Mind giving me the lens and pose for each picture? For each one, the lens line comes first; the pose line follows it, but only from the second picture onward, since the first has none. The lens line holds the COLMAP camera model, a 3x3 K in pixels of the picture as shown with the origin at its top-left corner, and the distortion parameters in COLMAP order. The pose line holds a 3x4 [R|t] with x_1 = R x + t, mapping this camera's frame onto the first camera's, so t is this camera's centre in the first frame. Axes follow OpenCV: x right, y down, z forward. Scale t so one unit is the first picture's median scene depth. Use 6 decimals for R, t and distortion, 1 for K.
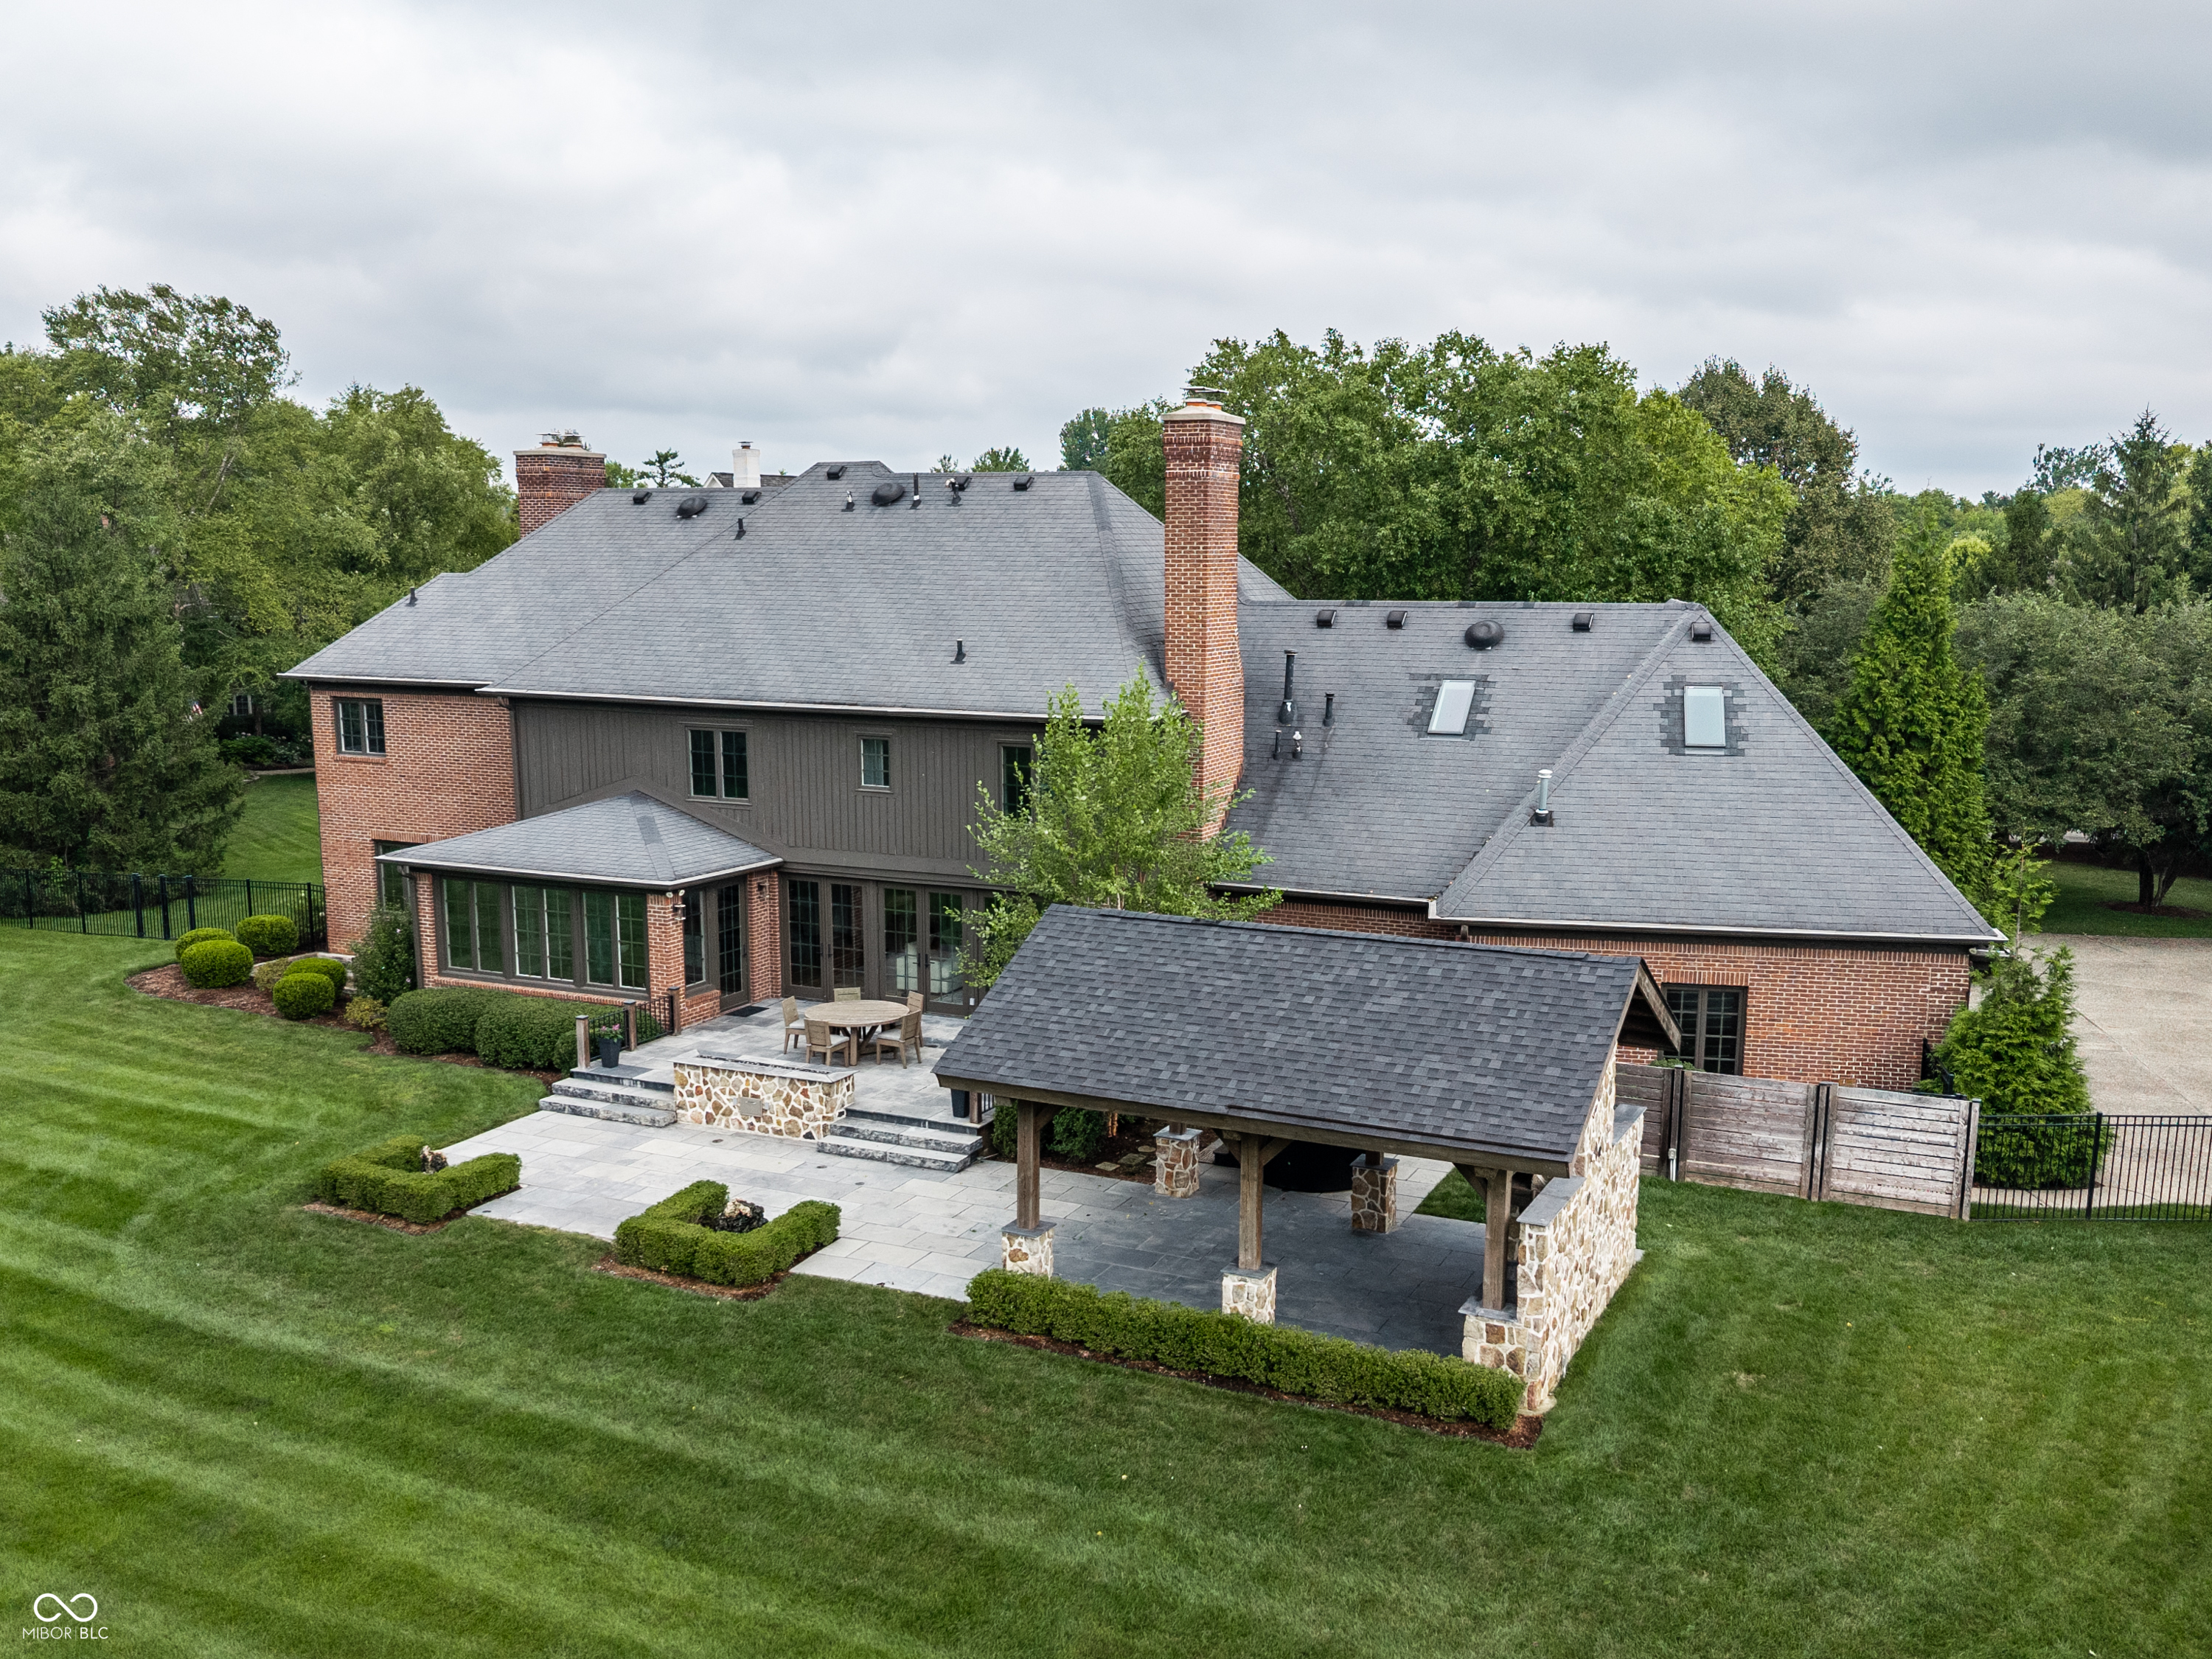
lens RADIAL K [[1916.5, 0, 1105.5], [0, 1916.5, 943.0], [0, 0, 1]] dist [0.066699, -0.108589]
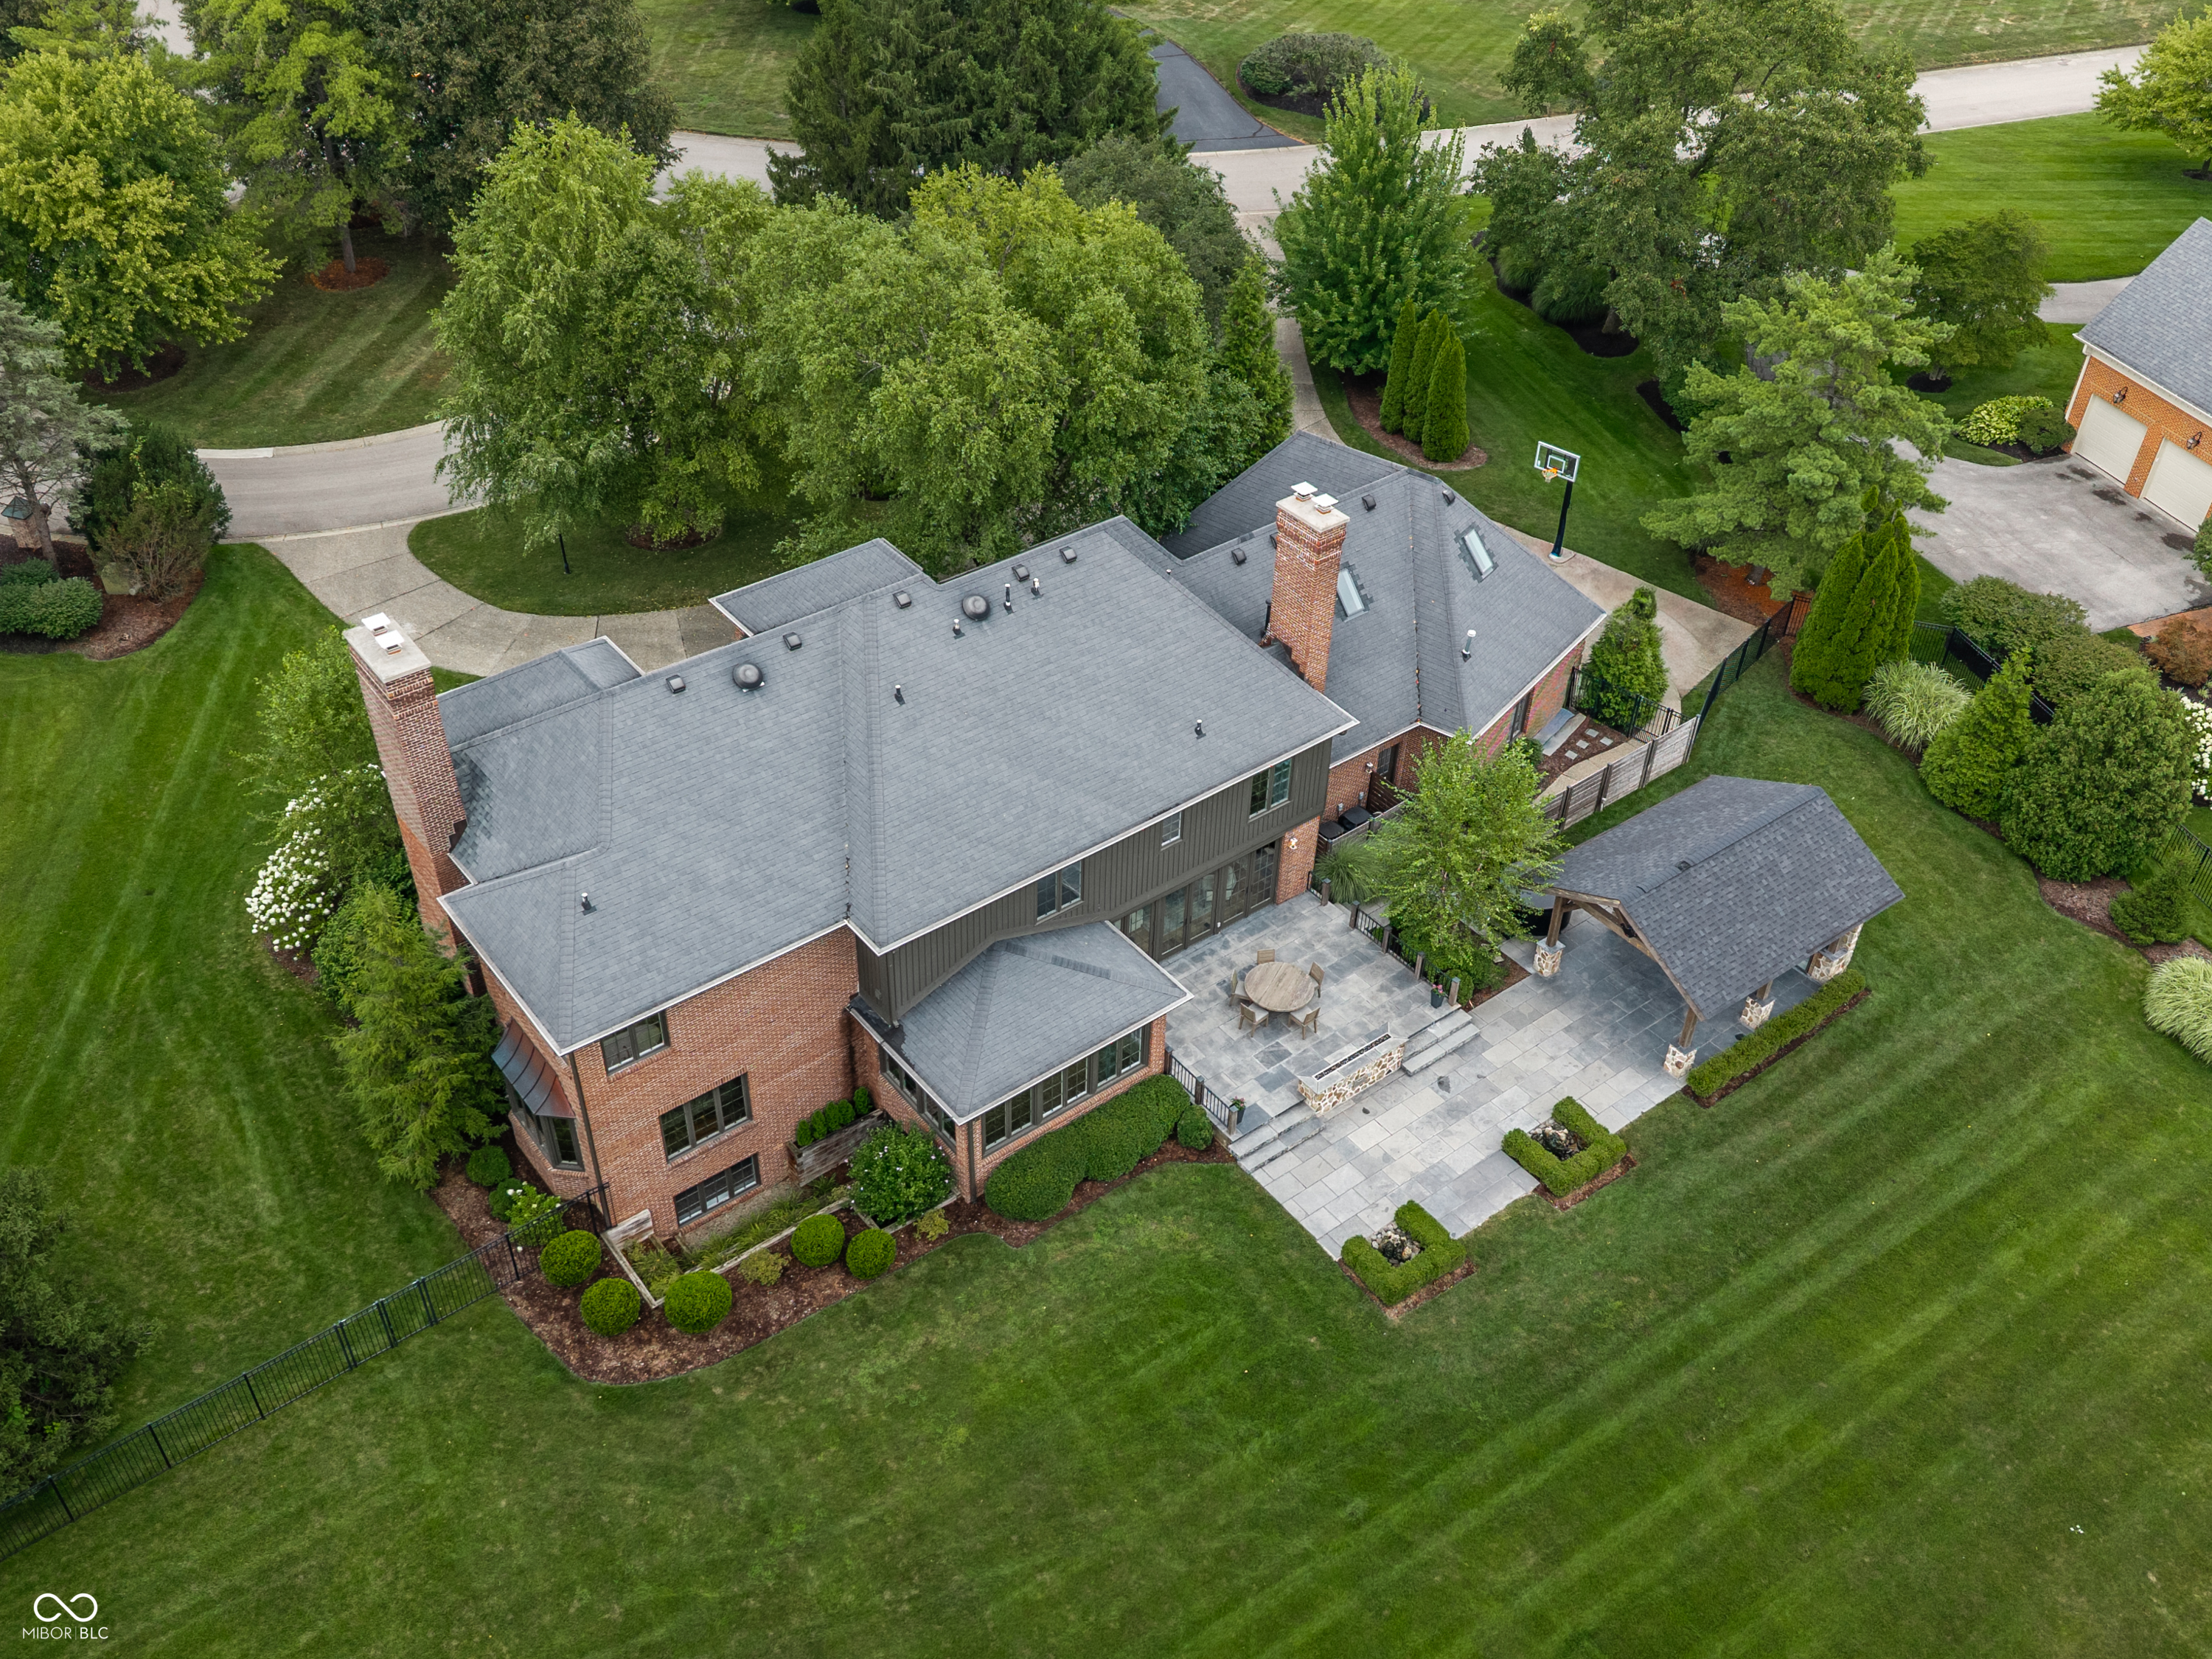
lens RADIAL K [[1916.5, 0, 1077.8], [0, 1916.5, 869.0], [0, 0, 1]] dist [0.066699, -0.108589]
pose [[0.462546, -0.576995, 0.673148, -1.144128], [0.164483, 0.801916, 0.574348, -0.911569], [-0.871204, -0.154941, 0.465829, 0.456193]]
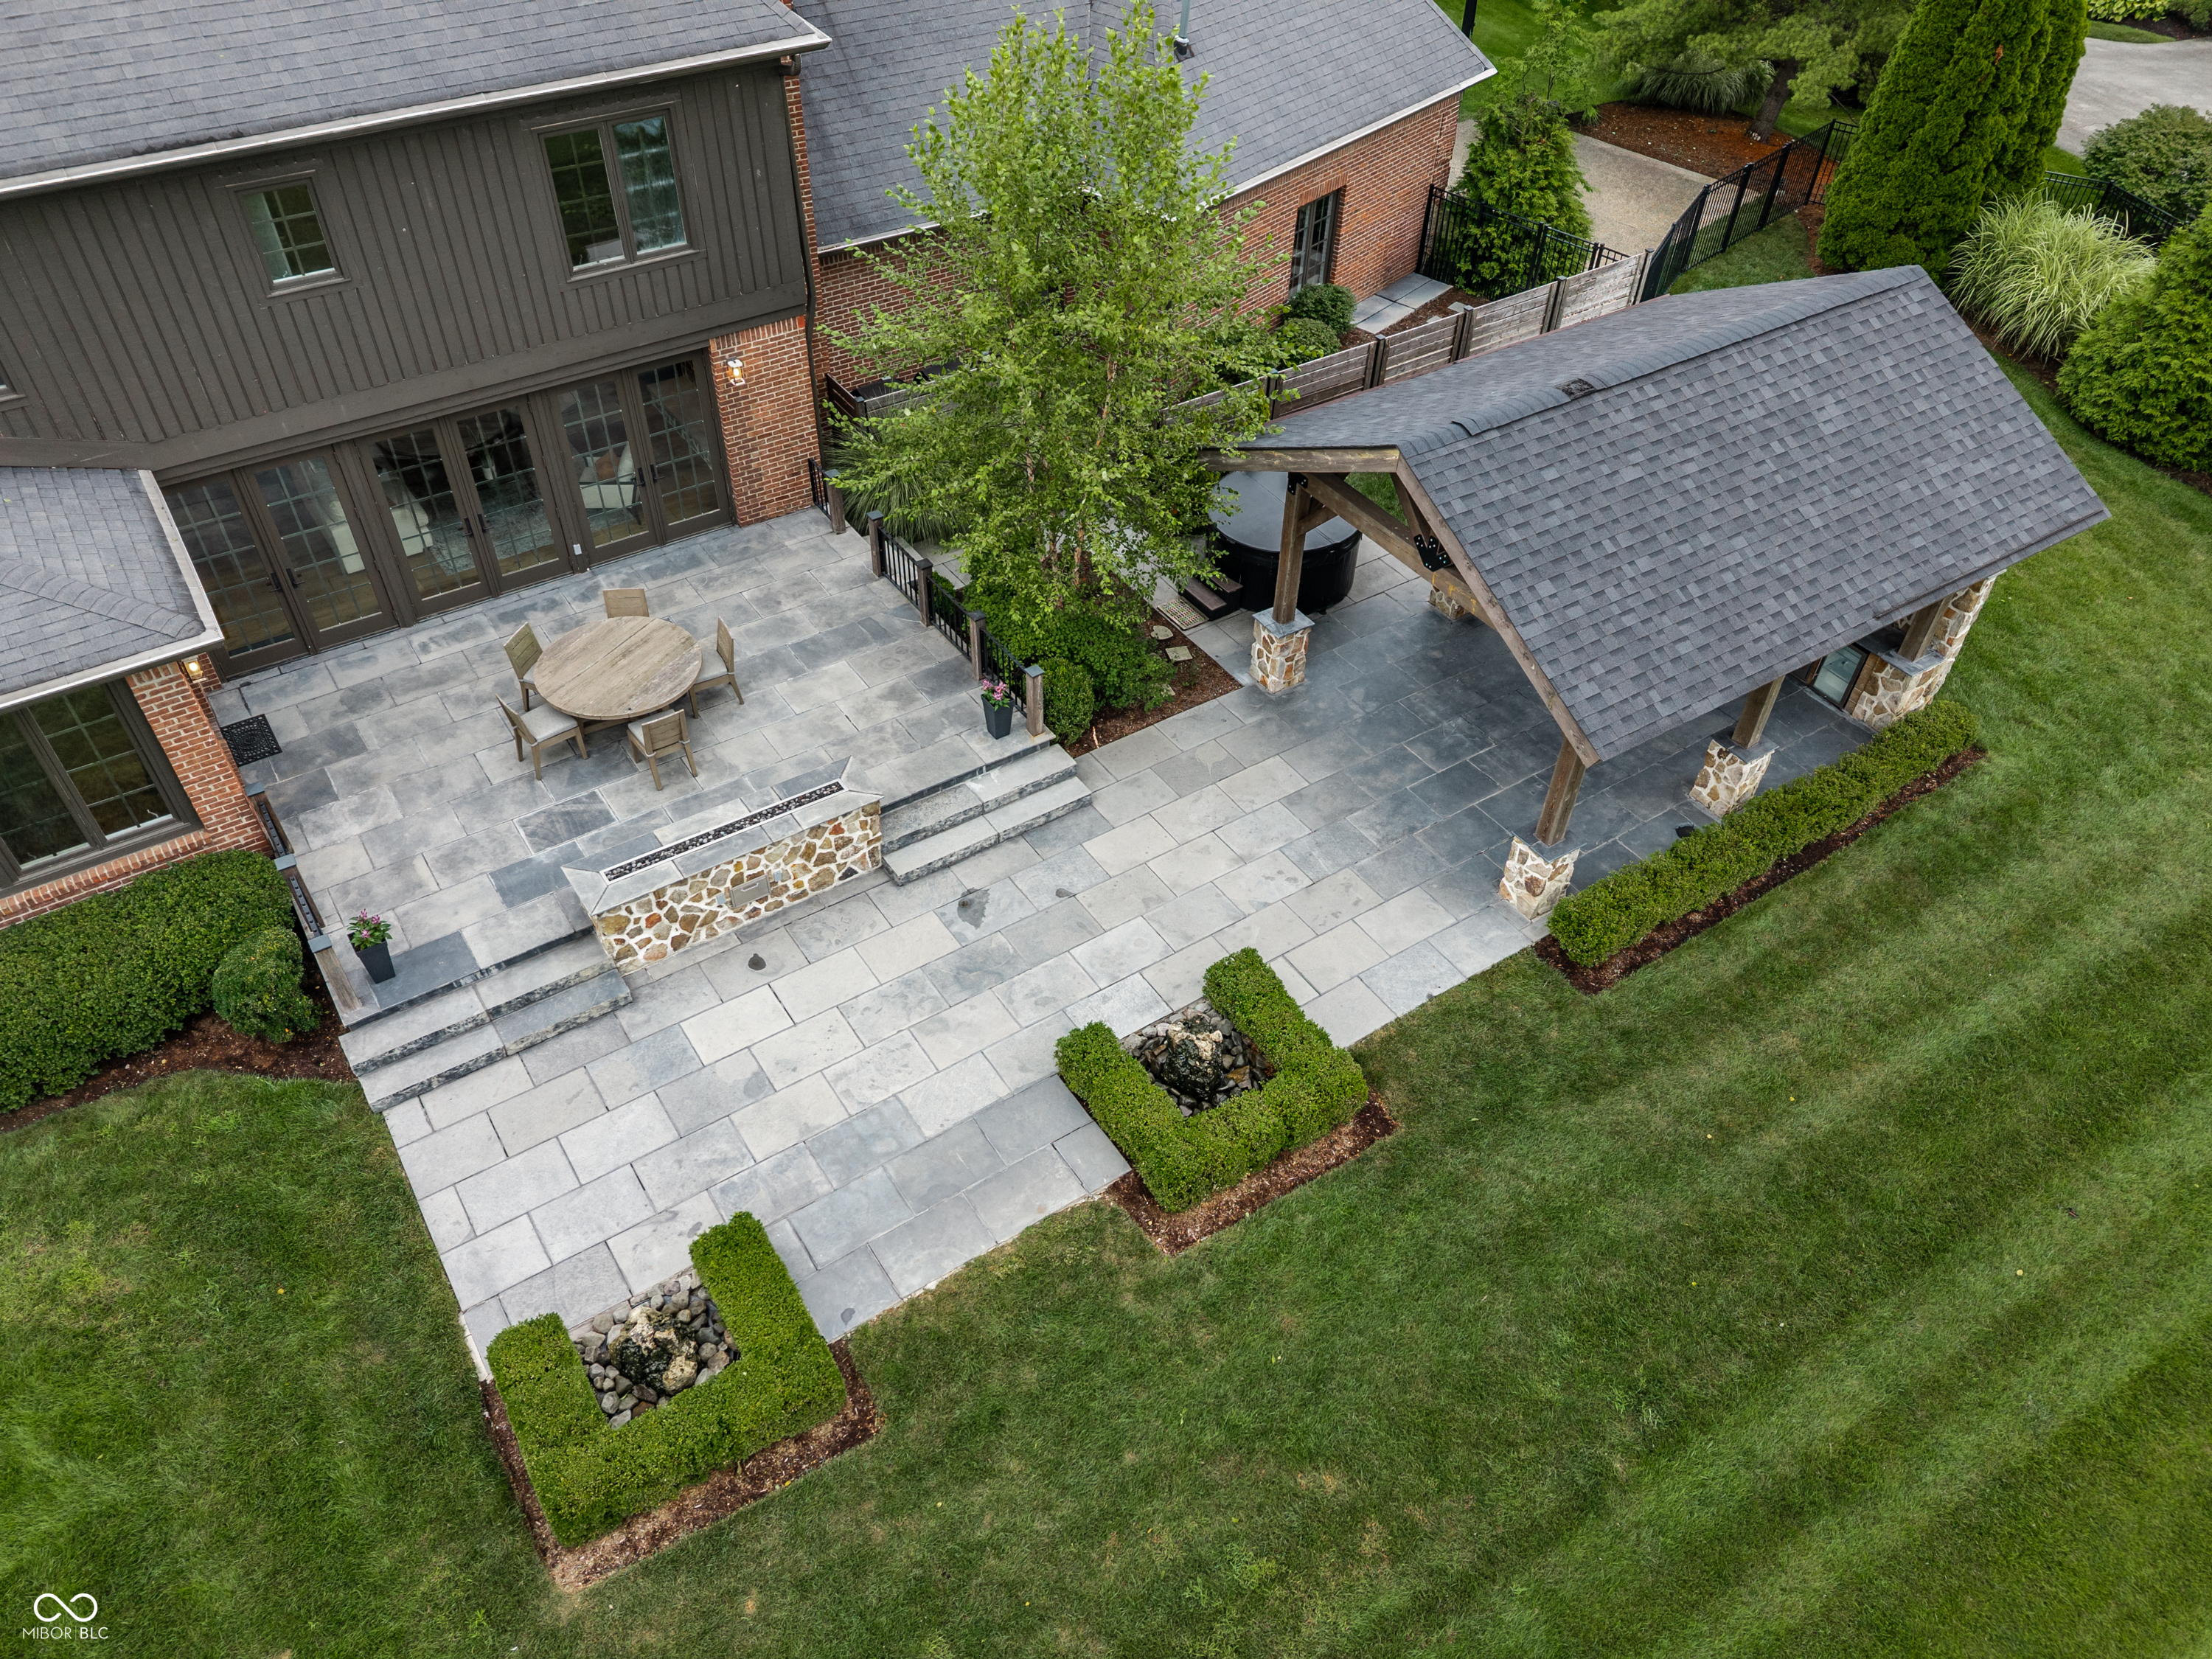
lens RADIAL K [[1524.2, 0, 1106.8], [0, 1524.2, 859.5], [0, 0, 1]] dist [0.039356, -0.030096]
pose [[0.510646, -0.597794, 0.617966, -0.398030], [0.148808, 0.769342, 0.621264, -0.205266], [-0.846816, -0.225287, 0.481818, 0.600418]]
